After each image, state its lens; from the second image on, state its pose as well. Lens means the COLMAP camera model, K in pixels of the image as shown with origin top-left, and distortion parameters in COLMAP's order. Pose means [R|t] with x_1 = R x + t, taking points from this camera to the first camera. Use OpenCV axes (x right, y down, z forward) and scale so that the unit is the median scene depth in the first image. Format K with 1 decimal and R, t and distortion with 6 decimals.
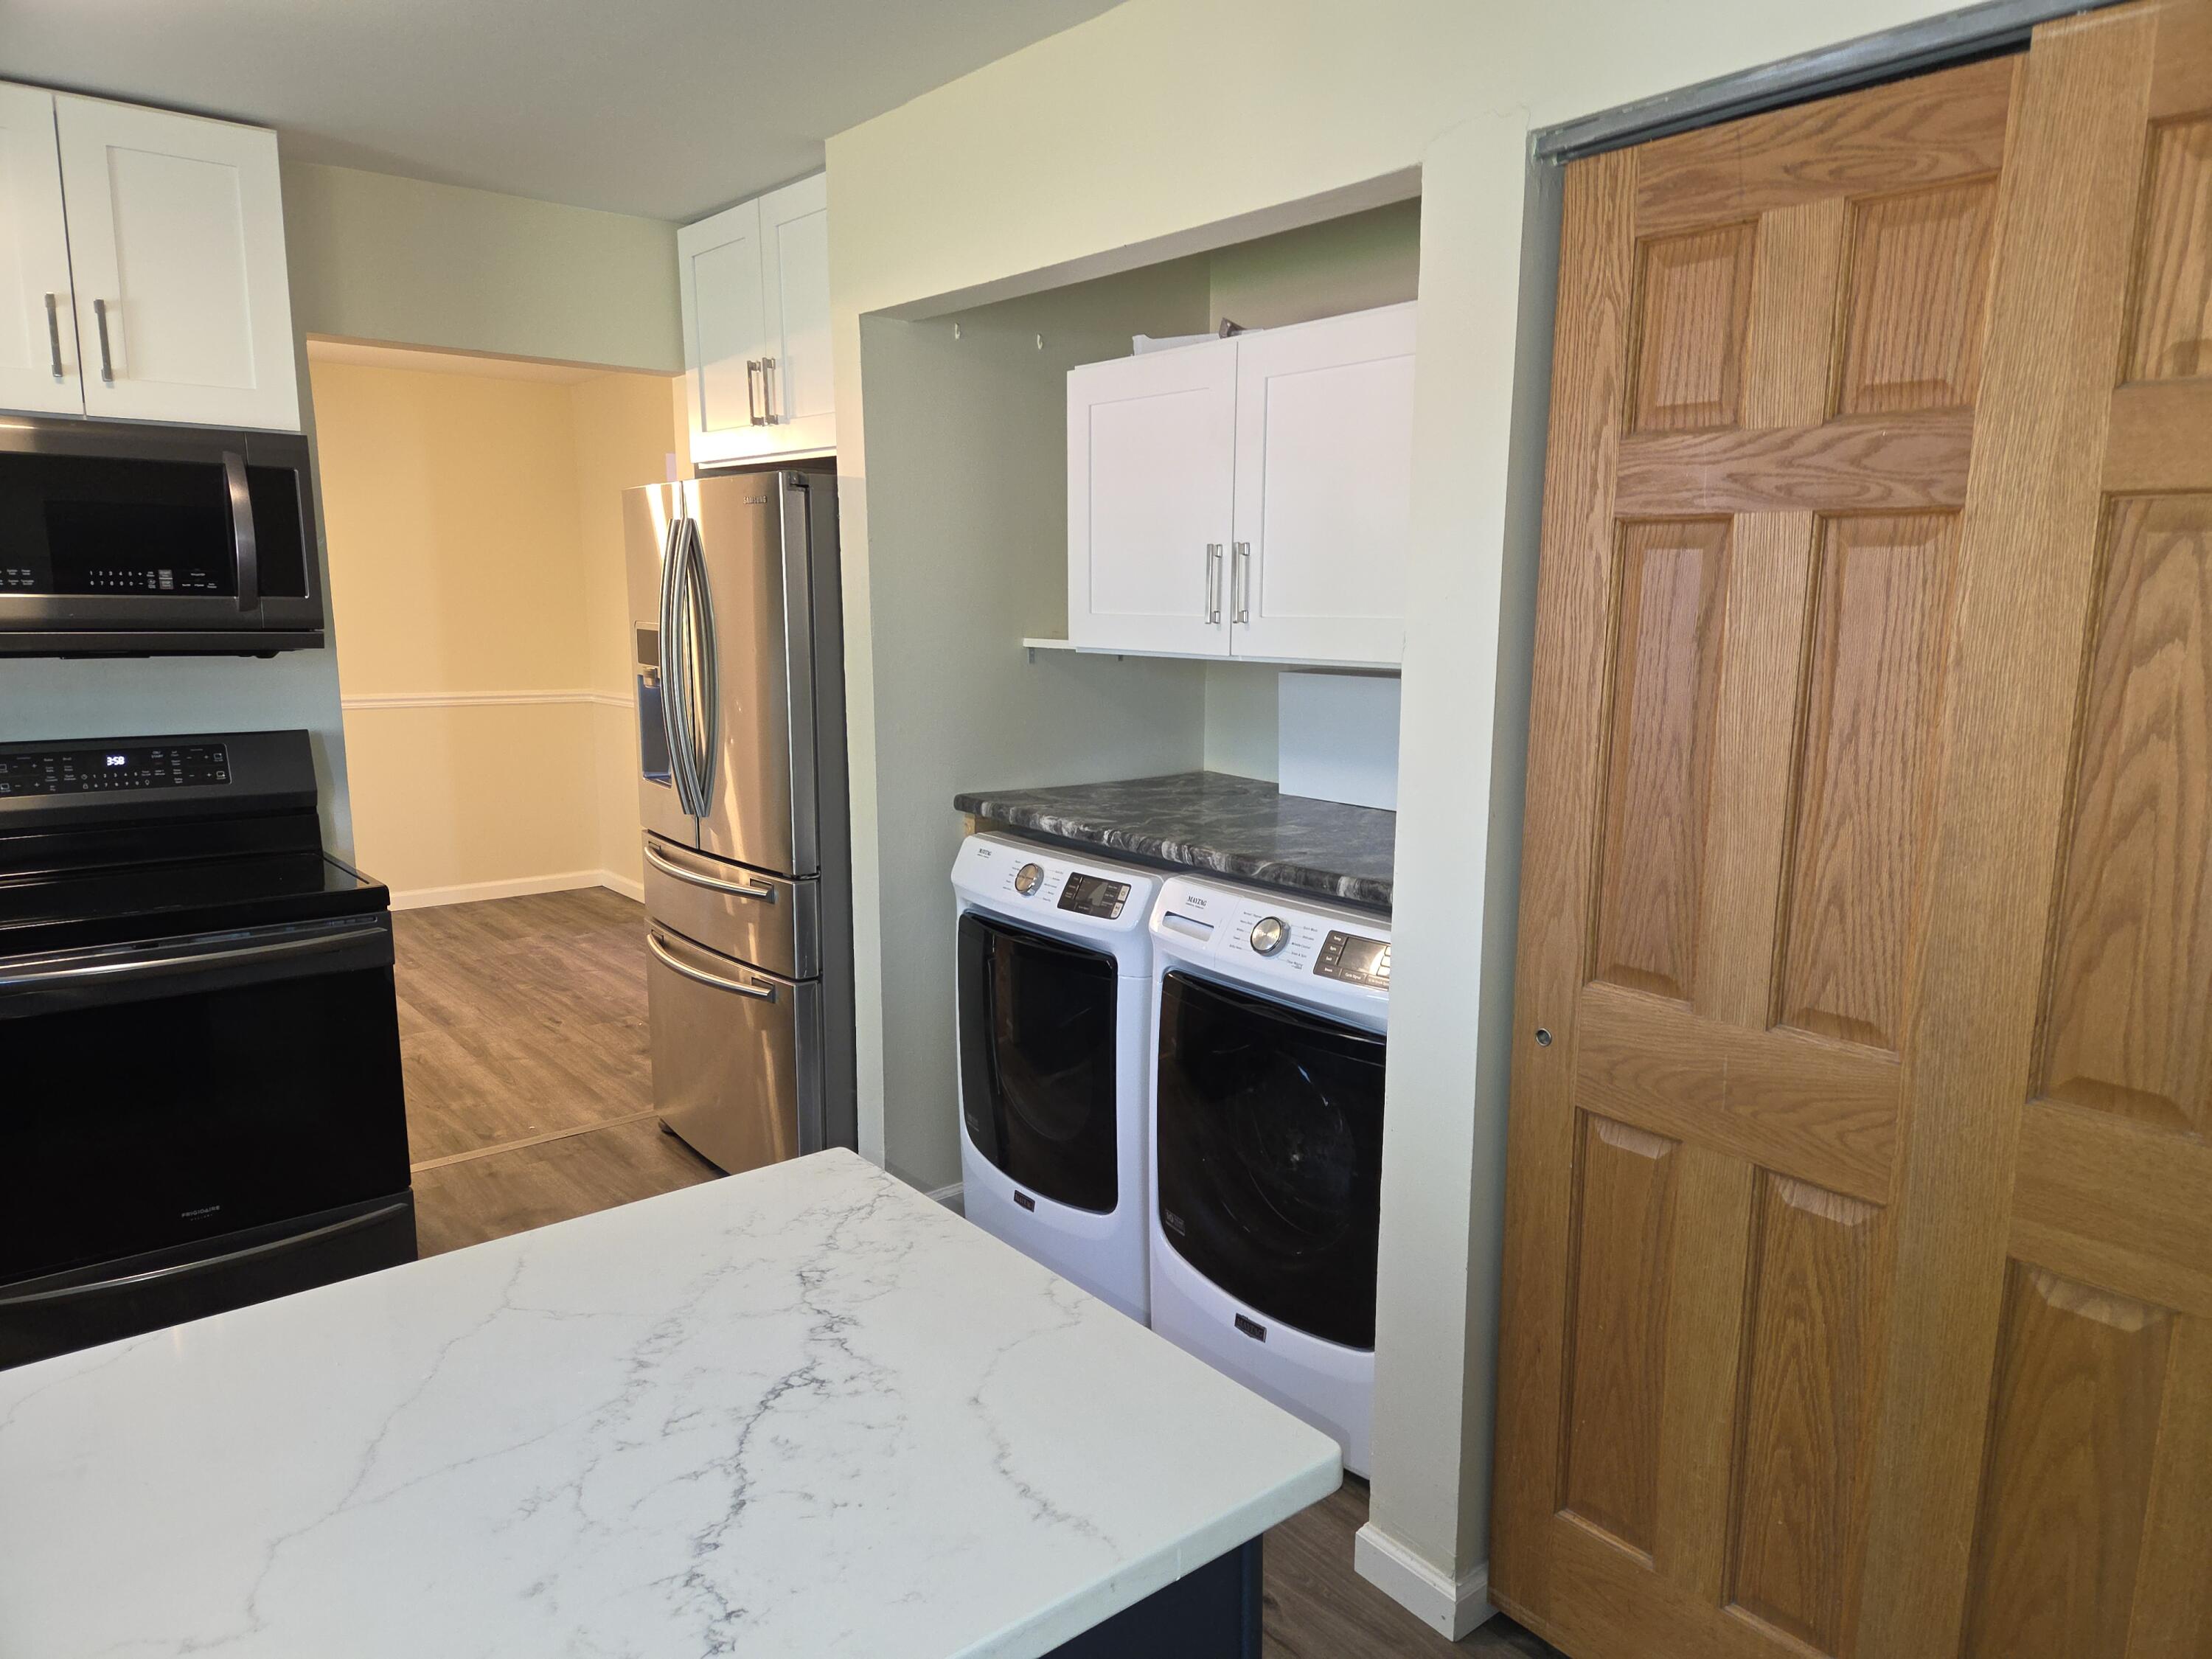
lens RADIAL K [[1472.8, 0, 1106.0], [0, 1472.8, 829.5], [0, 0, 1]] dist [0.030050, -0.000743]
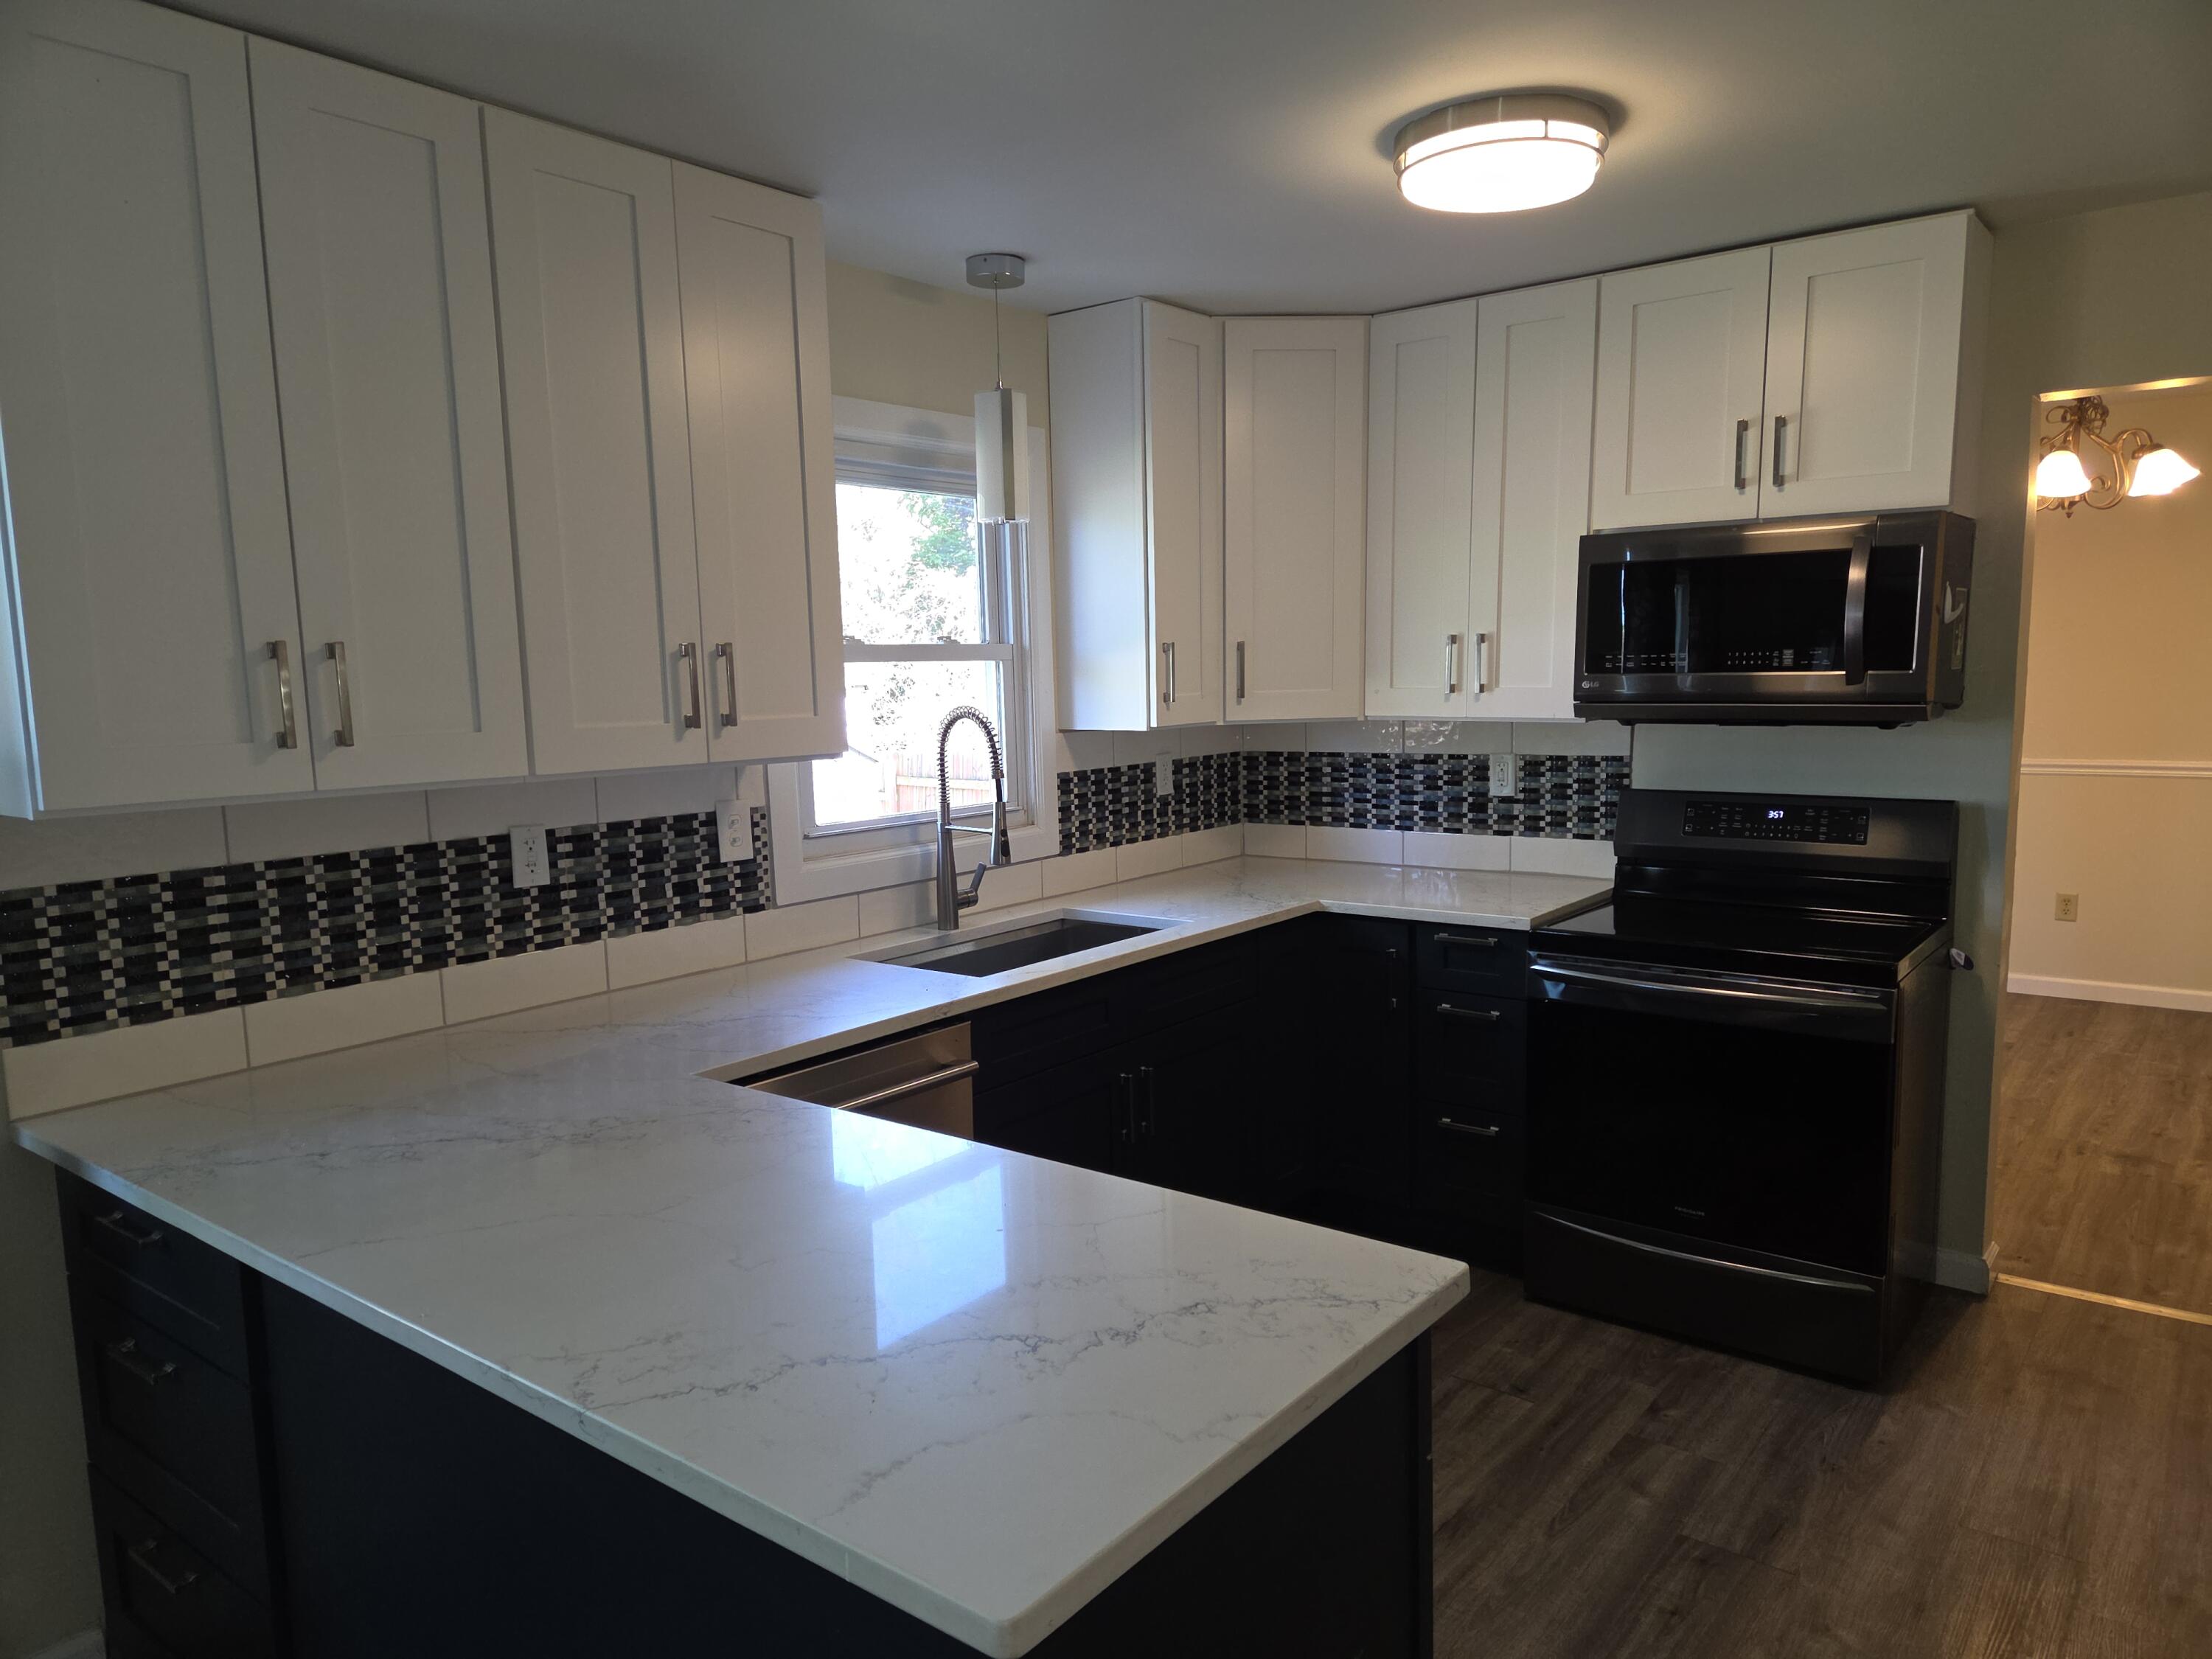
lens RADIAL K [[1472.8, 0, 1106.0], [0, 1472.8, 829.5], [0, 0, 1]] dist [0.030050, -0.000743]
pose [[0.233396, 0.099699, -0.967257, 0.317838], [-0.129044, 0.989107, 0.070813, -0.049367], [0.963781, 0.108291, 0.243720, 0.233466]]
